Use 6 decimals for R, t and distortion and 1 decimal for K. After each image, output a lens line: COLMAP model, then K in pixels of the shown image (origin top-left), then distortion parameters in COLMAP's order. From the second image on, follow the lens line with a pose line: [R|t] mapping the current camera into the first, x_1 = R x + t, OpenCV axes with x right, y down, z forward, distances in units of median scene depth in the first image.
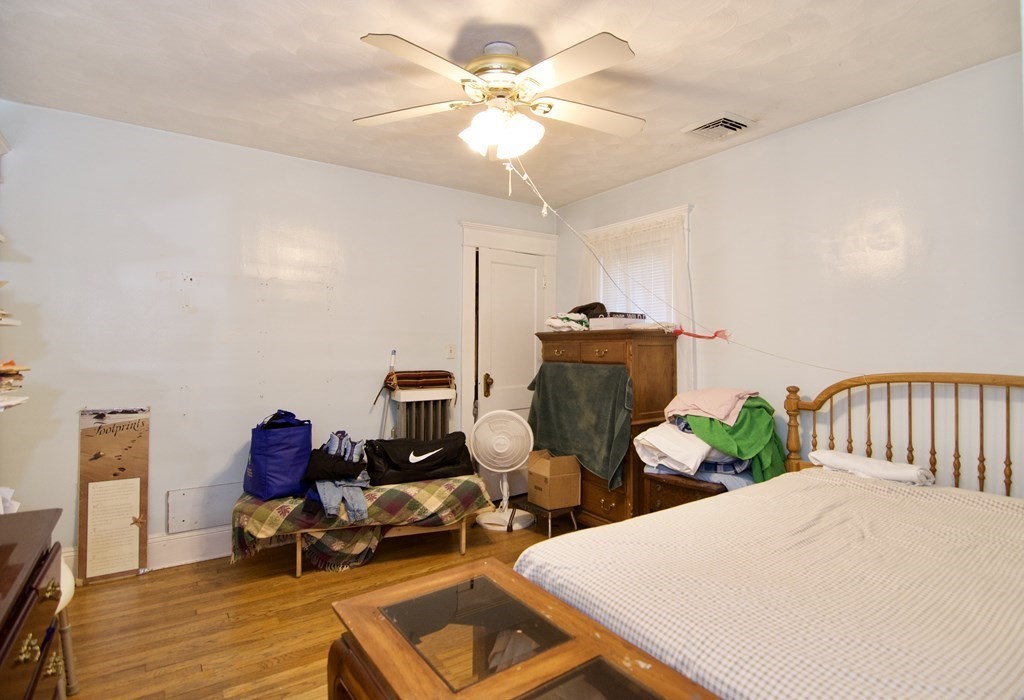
lens RADIAL K [[498.9, 0, 514.6], [0, 498.9, 339.4], [0, 0, 1]] dist [-0.003540, -0.000580]
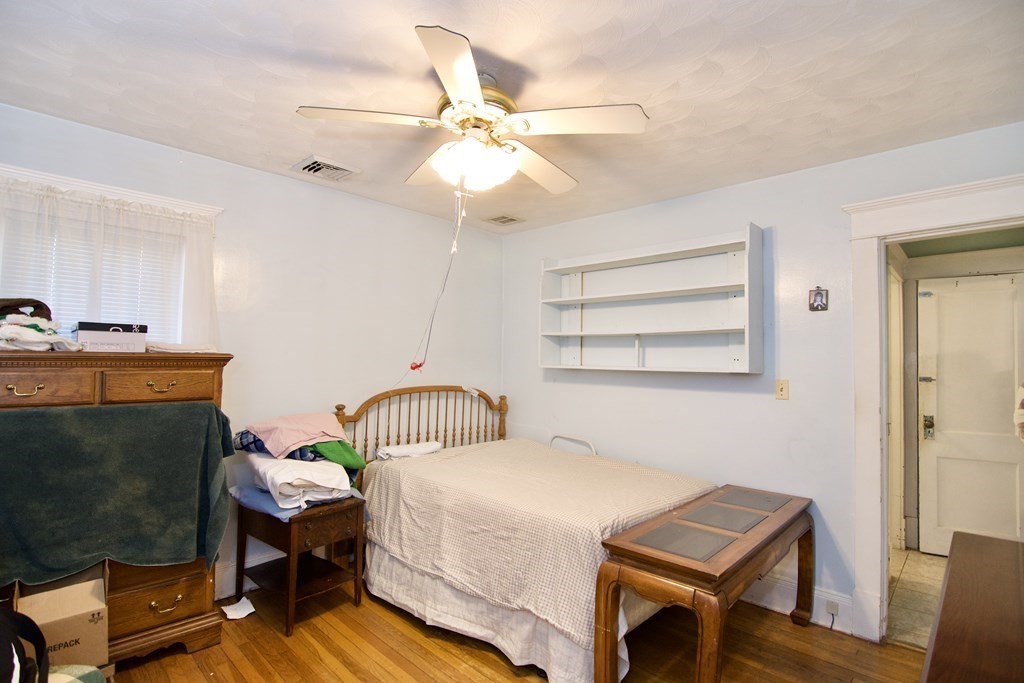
lens RADIAL K [[503.5, 0, 511.4], [0, 503.5, 339.0], [0, 0, 1]] dist [-0.002634, -0.011287]
pose [[-0.179890, 0.042769, 0.982757, -0.906570], [-0.015140, 0.998816, -0.046239, -0.018165], [-0.983570, -0.023197, -0.179029, 1.018399]]
